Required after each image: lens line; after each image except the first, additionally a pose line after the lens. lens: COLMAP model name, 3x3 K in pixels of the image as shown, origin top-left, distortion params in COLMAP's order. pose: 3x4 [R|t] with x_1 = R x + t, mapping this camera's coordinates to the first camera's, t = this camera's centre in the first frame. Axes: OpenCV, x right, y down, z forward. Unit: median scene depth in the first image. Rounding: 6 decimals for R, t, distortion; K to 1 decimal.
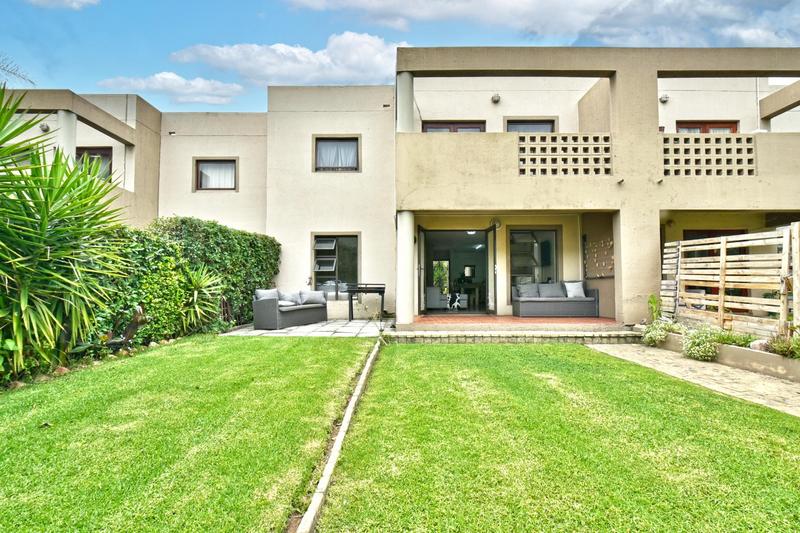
lens RADIAL K [[363.7, 0, 401.4], [0, 363.7, 275.1], [0, 0, 1]] dist [-0.000988, -0.000597]
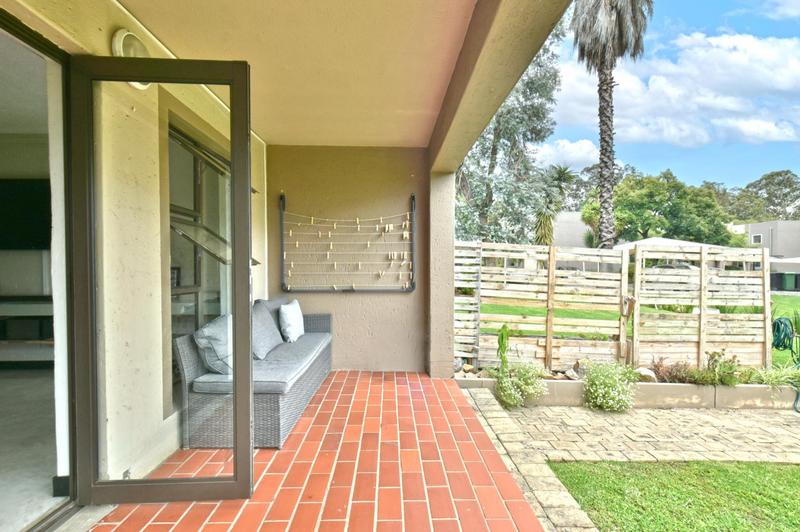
lens RADIAL K [[363.7, 0, 401.4], [0, 363.7, 274.6], [0, 0, 1]] dist [-0.000988, -0.000597]
pose [[-0.027786, -0.022314, 0.999365, 0.088083], [-0.043884, 0.998814, 0.021082, -0.050395], [-0.998650, -0.043270, -0.028732, 1.577725]]
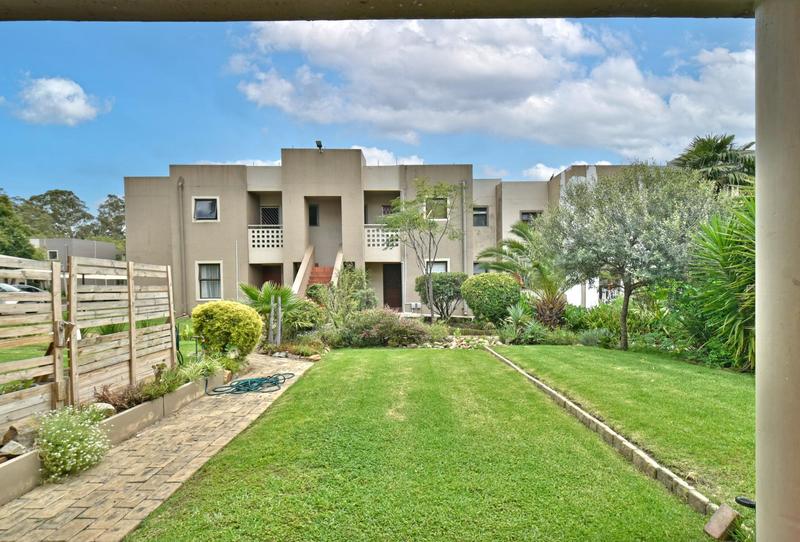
lens RADIAL K [[371.8, 0, 410.3], [0, 371.8, 282.2], [0, 0, 1]] dist [0.000668, 0.000090]
pose [[-0.999733, 0.015613, -0.017054, 0.316296], [0.016137, 0.999388, -0.031024, -0.045345], [0.016560, -0.031290, -0.999373, 1.735511]]
